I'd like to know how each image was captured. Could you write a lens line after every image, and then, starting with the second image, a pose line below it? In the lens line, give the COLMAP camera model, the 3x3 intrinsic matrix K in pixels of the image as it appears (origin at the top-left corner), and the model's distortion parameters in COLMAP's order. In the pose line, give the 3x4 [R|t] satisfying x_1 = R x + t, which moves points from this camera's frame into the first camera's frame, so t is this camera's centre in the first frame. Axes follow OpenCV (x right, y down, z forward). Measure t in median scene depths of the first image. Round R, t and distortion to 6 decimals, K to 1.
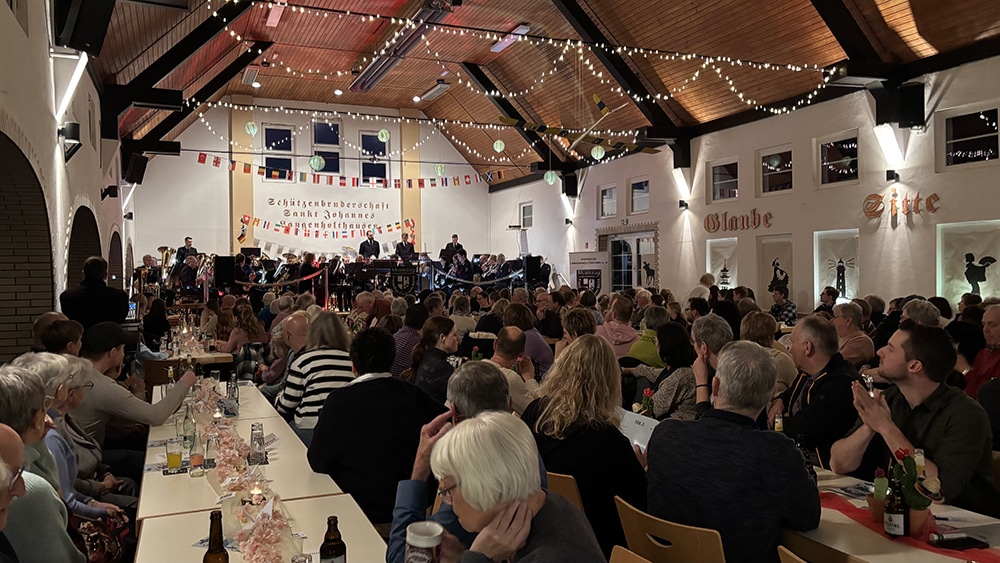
lens RADIAL K [[764.3, 0, 523.3], [0, 764.3, 285.8], [0, 0, 1]] dist [0.003742, -0.001899]
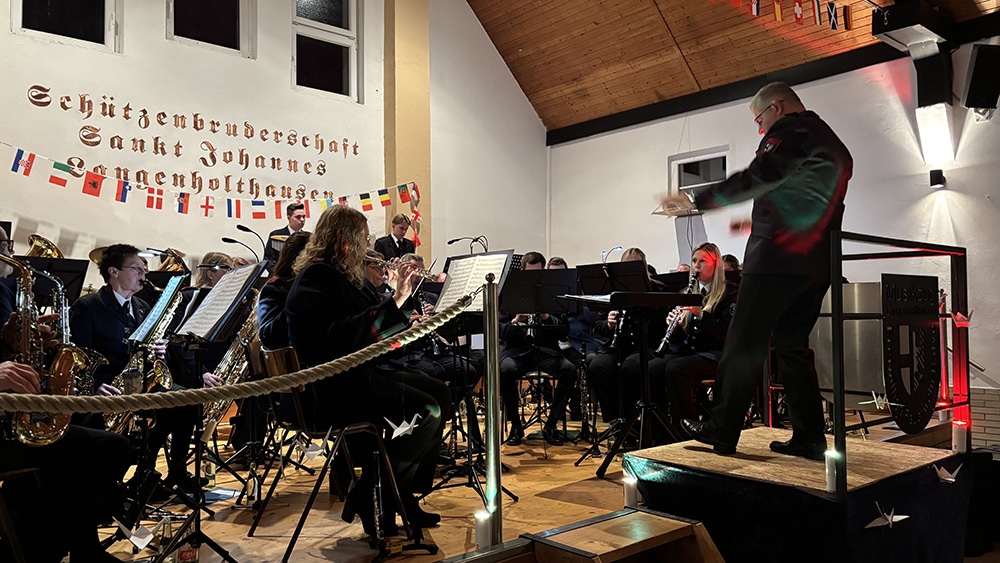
lens RADIAL K [[761.3, 0, 510.2], [0, 761.3, 298.8], [0, 0, 1]] dist [-0.000018, 0.012260]
pose [[0.955290, 0.006809, 0.295592, -0.232411], [0.005353, 0.999173, -0.040316, -0.008408], [-0.295622, 0.040095, 0.954463, 0.629279]]
